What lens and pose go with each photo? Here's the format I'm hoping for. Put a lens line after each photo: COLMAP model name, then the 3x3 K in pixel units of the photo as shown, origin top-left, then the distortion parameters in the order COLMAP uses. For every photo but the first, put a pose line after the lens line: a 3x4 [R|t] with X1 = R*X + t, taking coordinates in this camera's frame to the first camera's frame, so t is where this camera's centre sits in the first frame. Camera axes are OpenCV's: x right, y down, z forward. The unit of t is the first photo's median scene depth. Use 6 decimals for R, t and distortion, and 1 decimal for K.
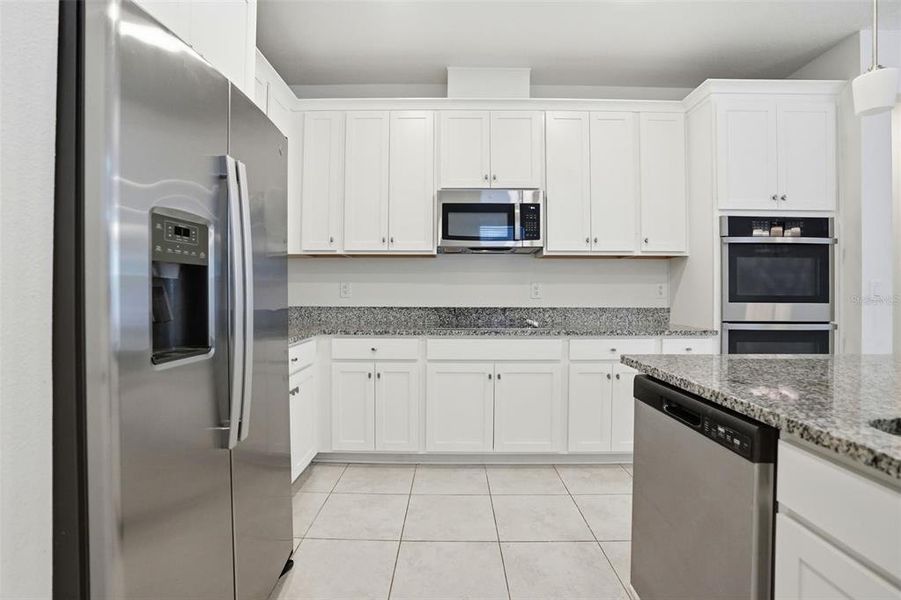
lens RADIAL K [[424.5, 0, 449.1], [0, 424.5, 291.1], [0, 0, 1]] dist [-0.059280, 0.020688]
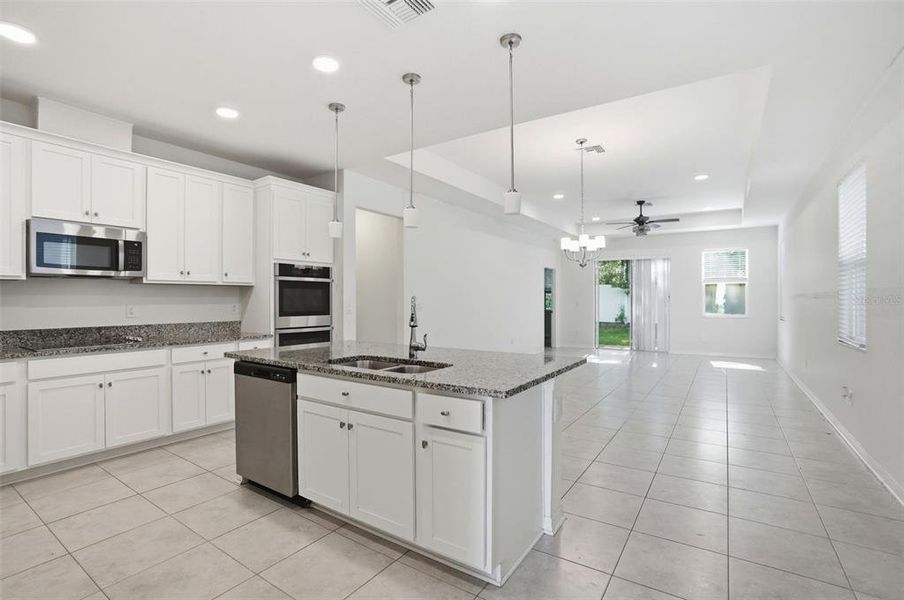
lens RADIAL K [[425.9, 0, 452.7], [0, 425.9, 302.6], [0, 0, 1]] dist [-0.059280, 0.020688]
pose [[0.552522, -0.010900, 0.833427, -0.320328], [-0.000409, 0.999911, 0.013349, -0.049521], [-0.833498, -0.007717, 0.552468, -0.470585]]
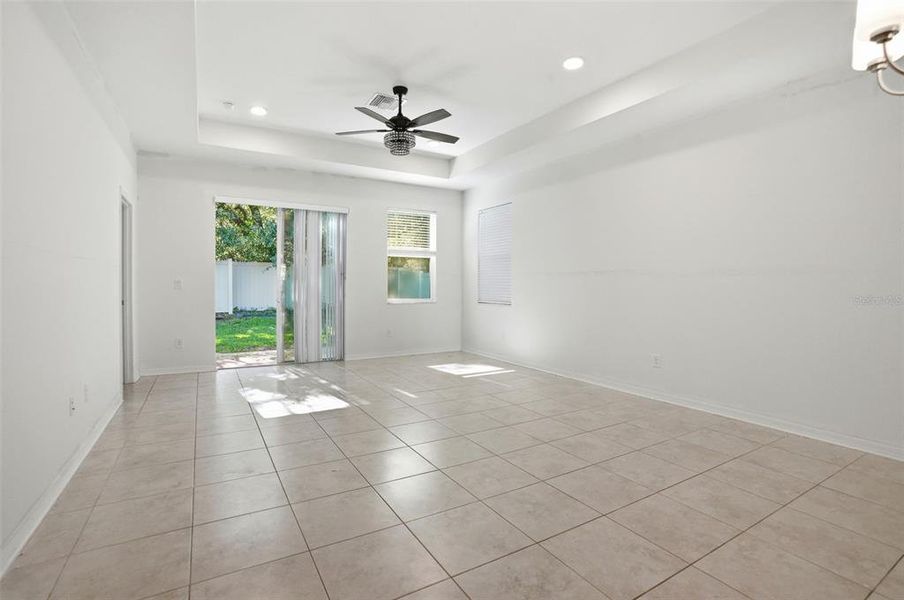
lens RADIAL K [[425.9, 0, 454.3], [0, 425.9, 286.6], [0, 0, 1]] dist [-0.059280, 0.020688]
pose [[-0.518589, -0.009936, 0.854966, 1.388796], [-0.003251, 0.999948, 0.009649, -0.008598], [-0.855017, 0.002224, -0.518595, 0.665717]]
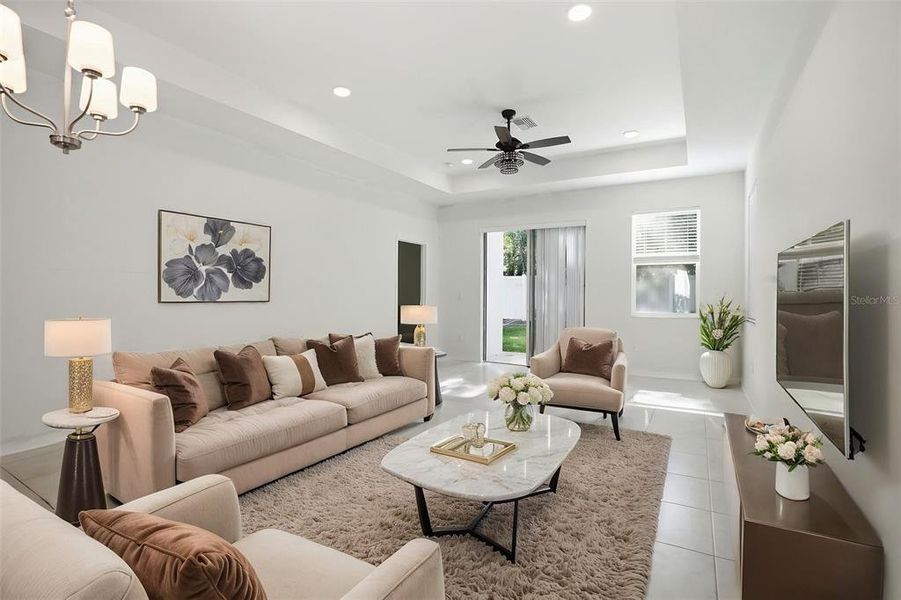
lens RADIAL K [[424.5, 0, 455.4], [0, 424.5, 297.2], [0, 0, 1]] dist [-0.059280, 0.020688]
pose [[0.503586, -0.005692, 0.863926, 1.283023], [-0.003944, 0.999953, 0.008887, -0.003442], [-0.863936, -0.007883, 0.503540, -0.595695]]
